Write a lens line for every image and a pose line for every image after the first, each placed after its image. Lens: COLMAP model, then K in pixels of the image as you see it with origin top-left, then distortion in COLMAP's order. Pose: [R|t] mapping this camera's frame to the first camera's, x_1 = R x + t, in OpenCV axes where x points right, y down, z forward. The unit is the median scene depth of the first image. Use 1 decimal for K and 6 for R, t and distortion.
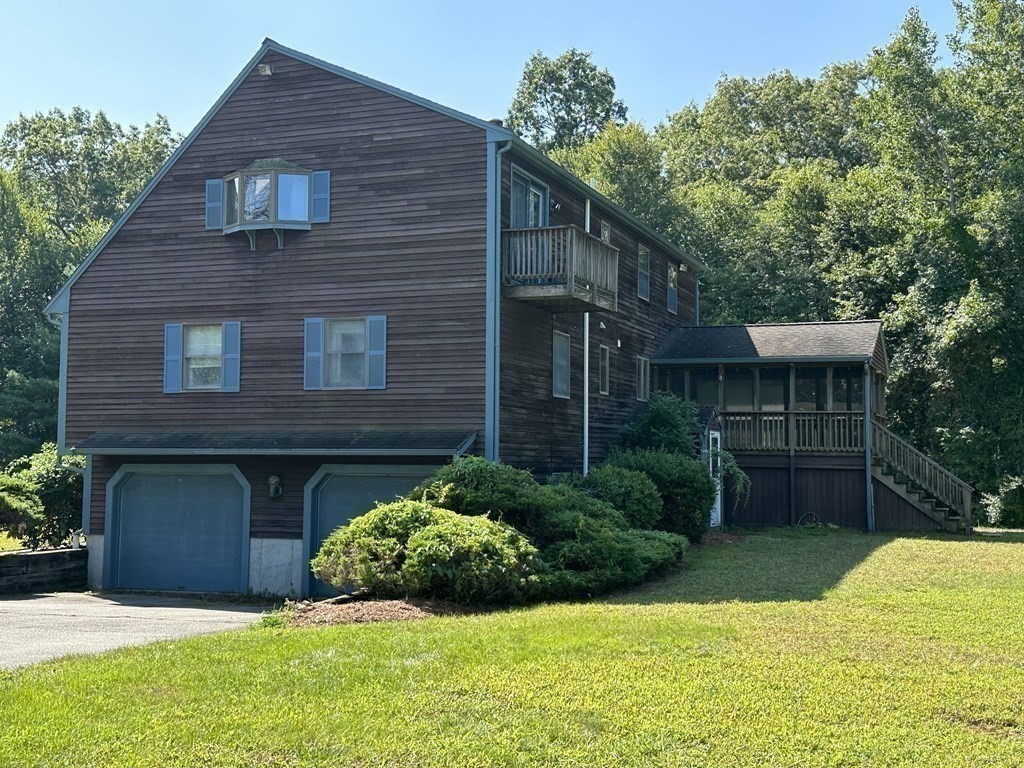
lens RADIAL K [[1258.1, 0, 510.9], [0, 1258.1, 389.7], [0, 0, 1]] dist [0.090698, 0.000000]
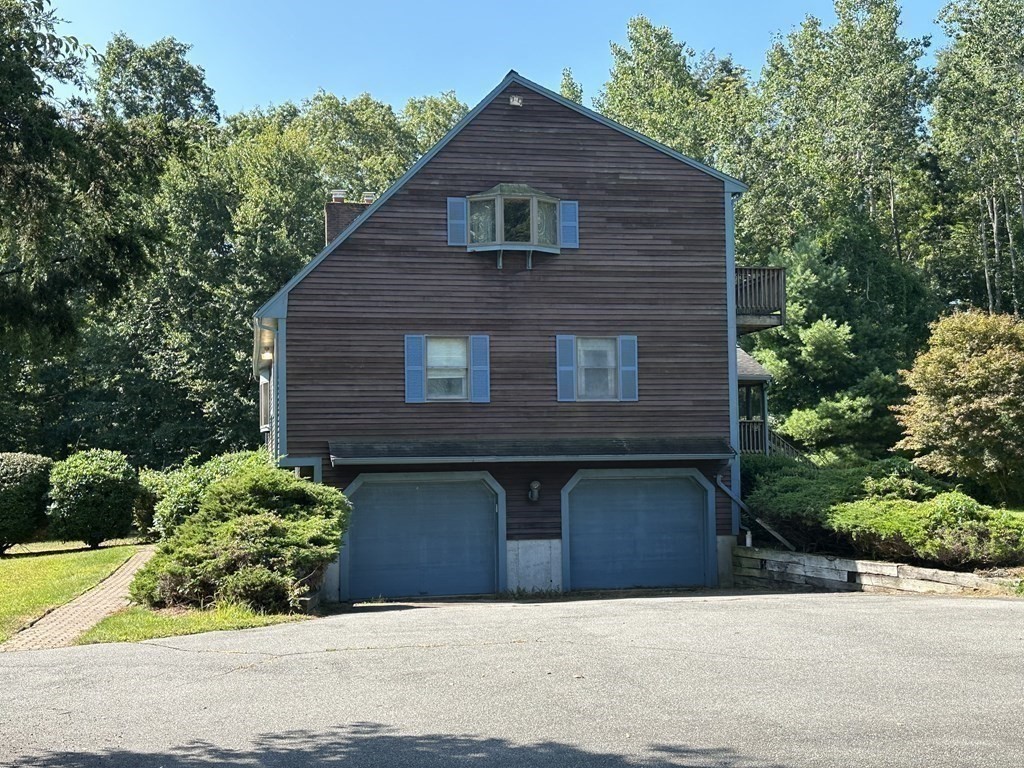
lens RADIAL K [[1268.1, 0, 512.8], [0, 1268.1, 380.8], [0, 0, 1]] dist [0.107009, 0.000000]
pose [[0.847687, 0.014501, 0.530298, -0.768168], [-0.011428, 0.999894, -0.009074, -0.006950], [-0.530373, 0.001631, 0.847763, 0.094790]]
